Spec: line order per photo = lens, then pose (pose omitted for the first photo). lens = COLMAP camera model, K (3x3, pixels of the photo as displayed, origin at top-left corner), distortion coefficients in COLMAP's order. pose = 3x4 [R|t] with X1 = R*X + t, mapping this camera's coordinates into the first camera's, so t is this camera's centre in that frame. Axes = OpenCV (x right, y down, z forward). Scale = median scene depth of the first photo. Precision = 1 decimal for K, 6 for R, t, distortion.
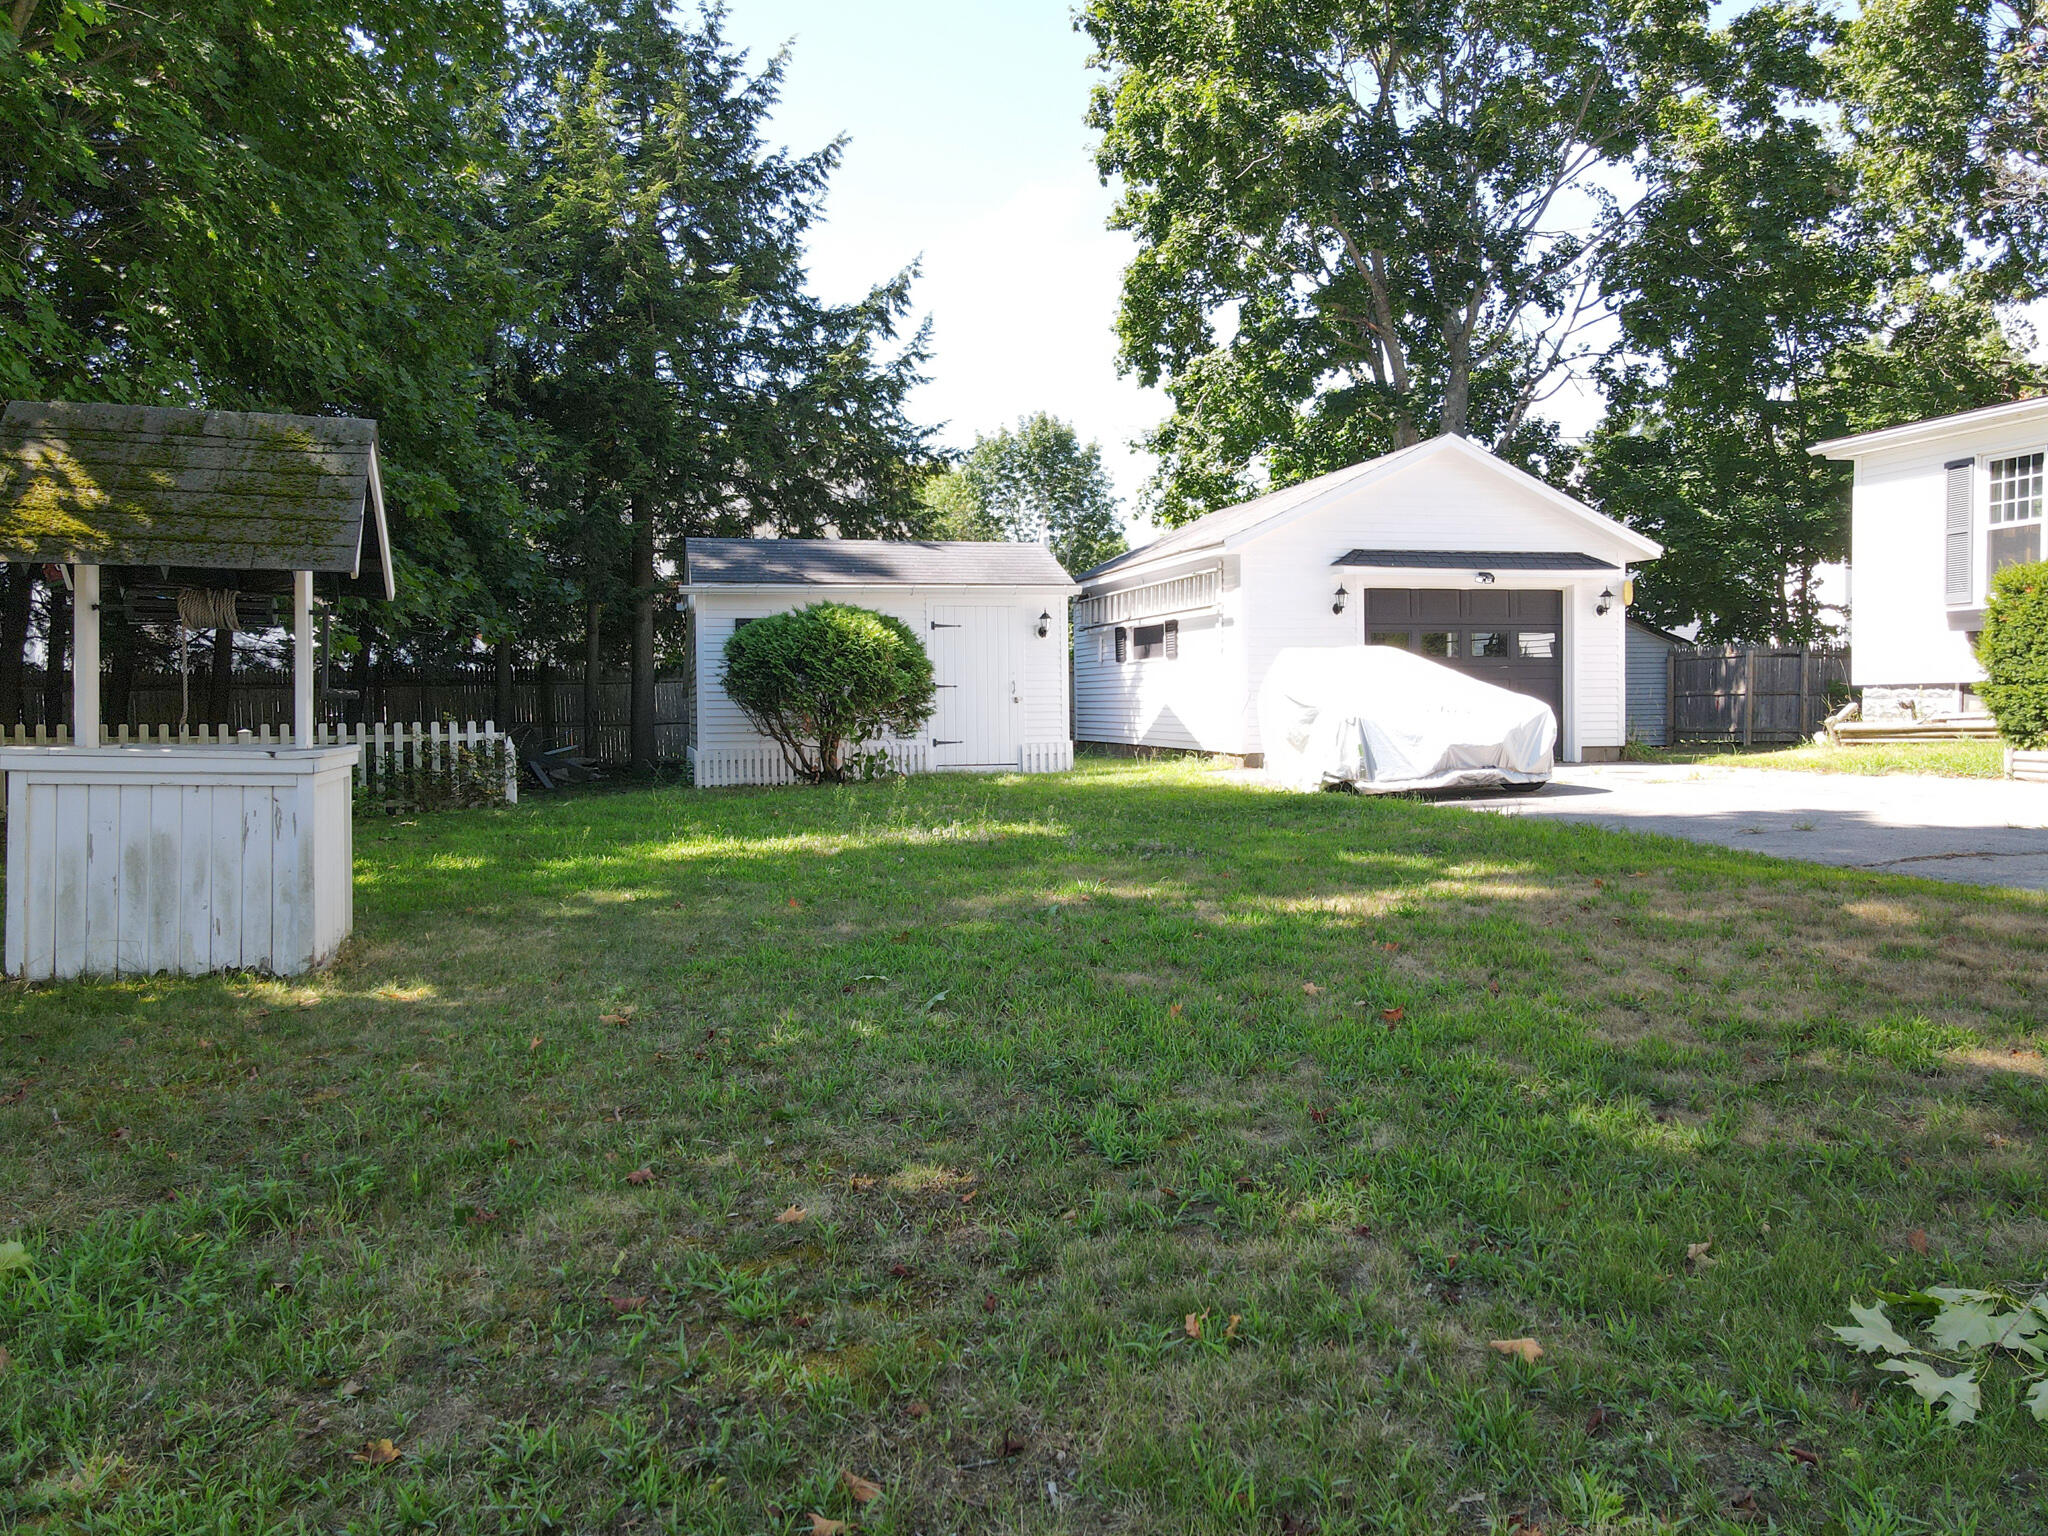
lens RADIAL K [[1475.9, 0, 1025.4], [0, 1475.9, 764.4], [0, 0, 1]] dist [-0.011001, 0.032969]
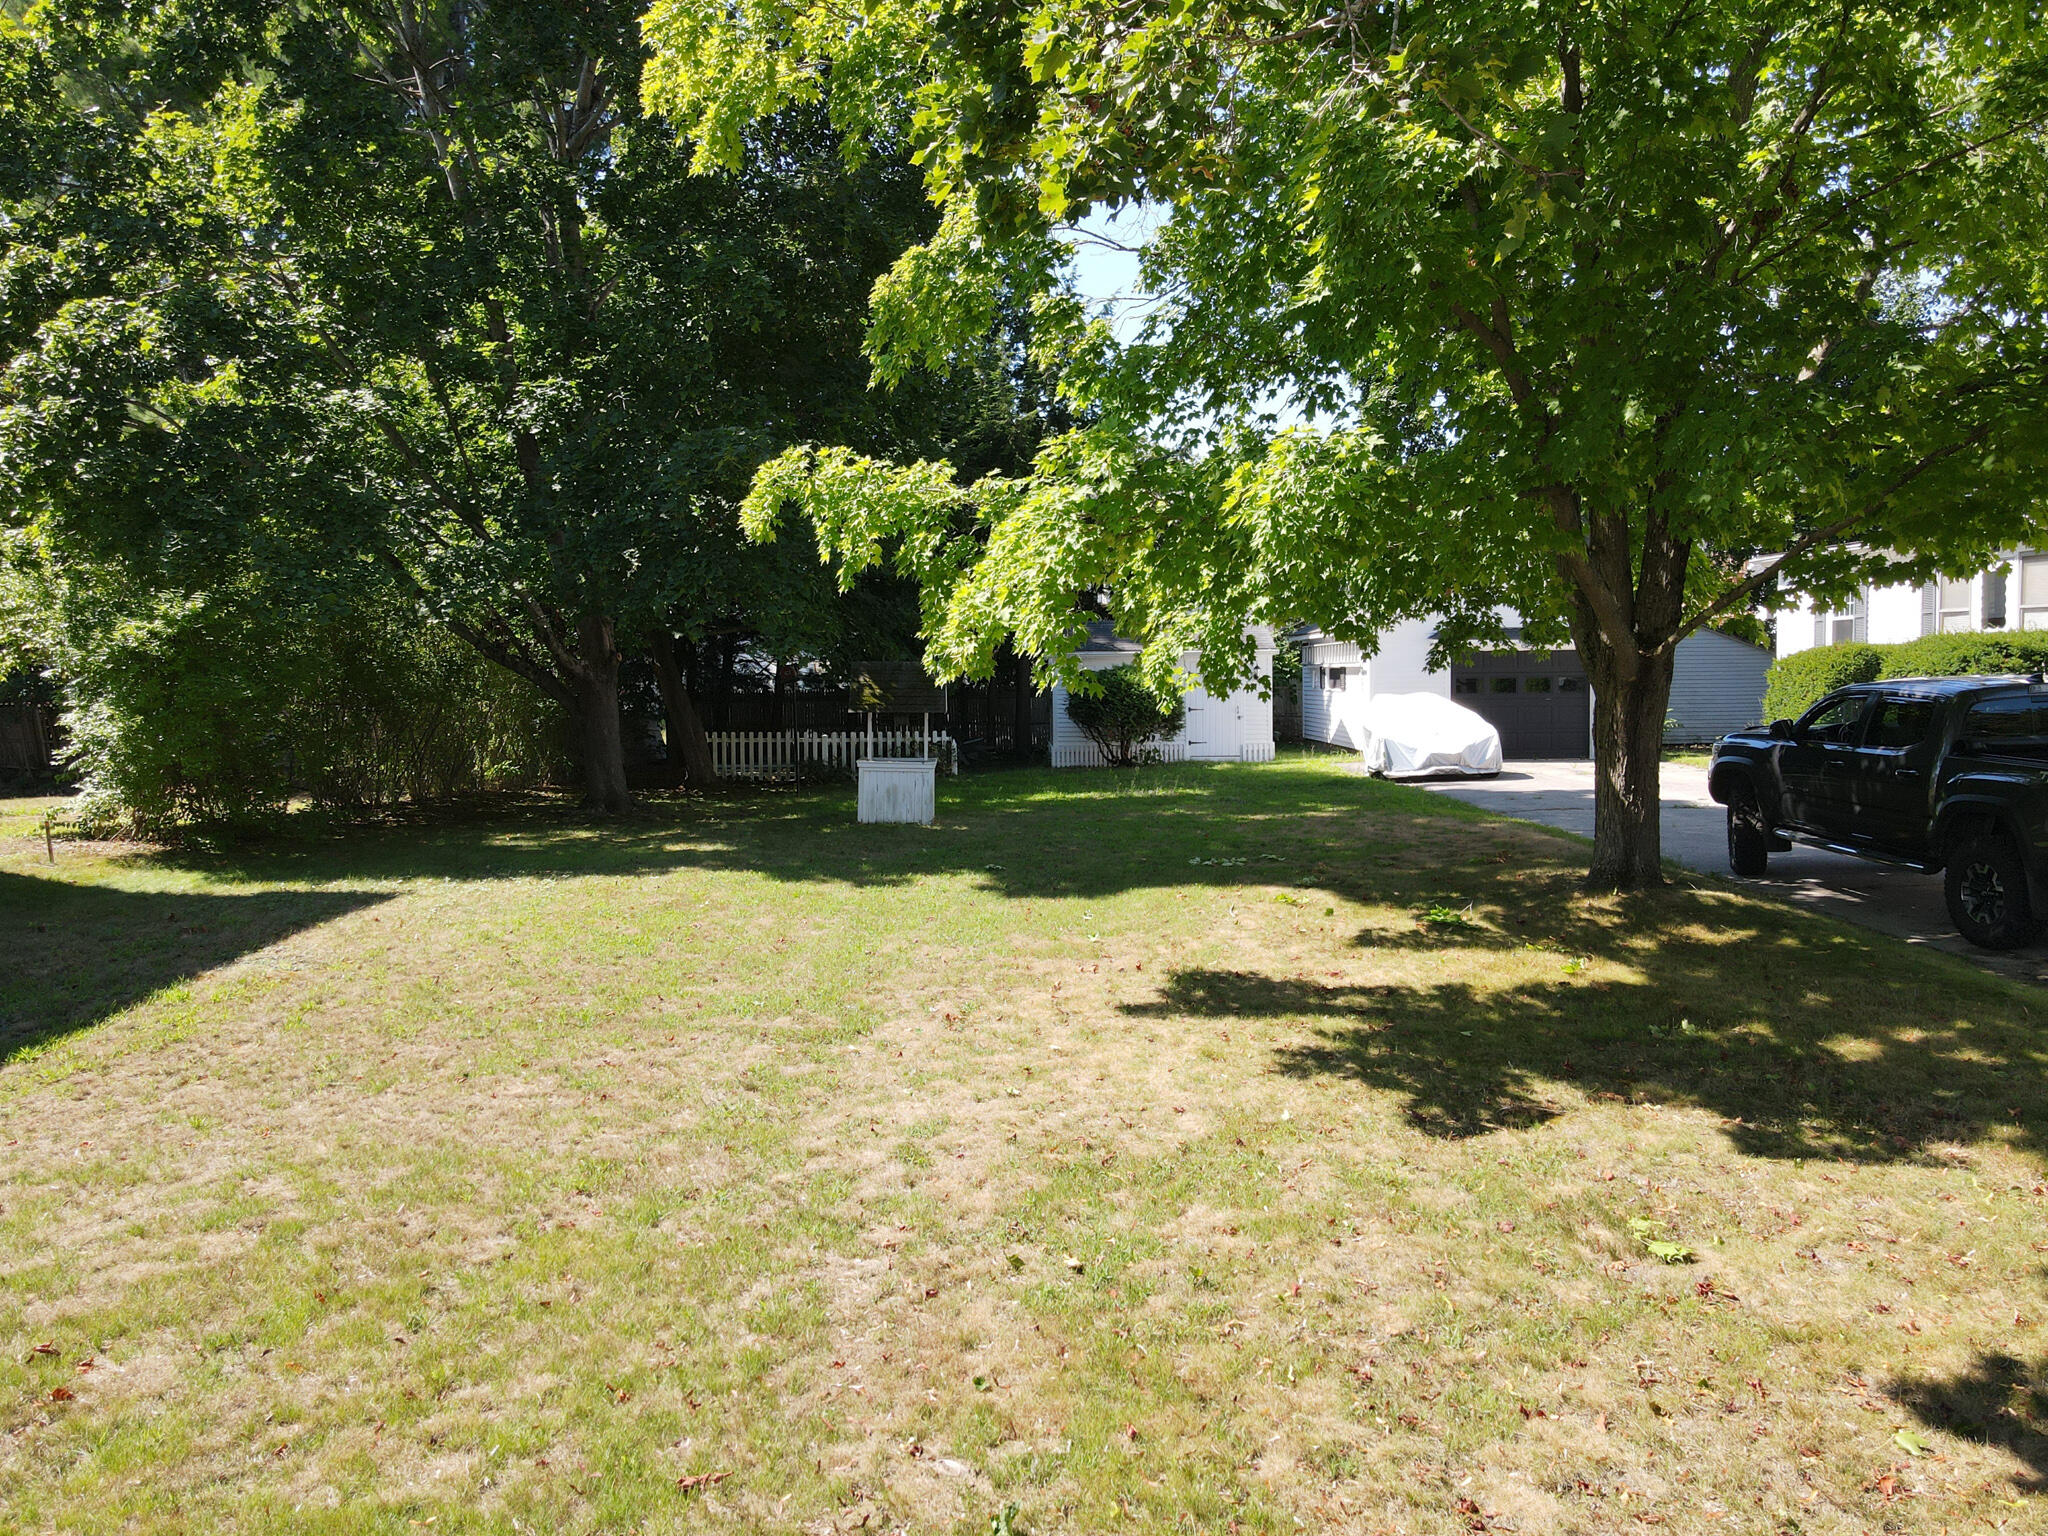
lens RADIAL K [[1475.9, 0, 1025.4], [0, 1475.9, 764.4], [0, 0, 1]] dist [-0.011001, 0.032969]
pose [[0.968397, 0.014785, -0.248976, 0.203394], [-0.010031, 0.999743, 0.020352, -0.025613], [0.249212, -0.017211, 0.968296, -0.787967]]
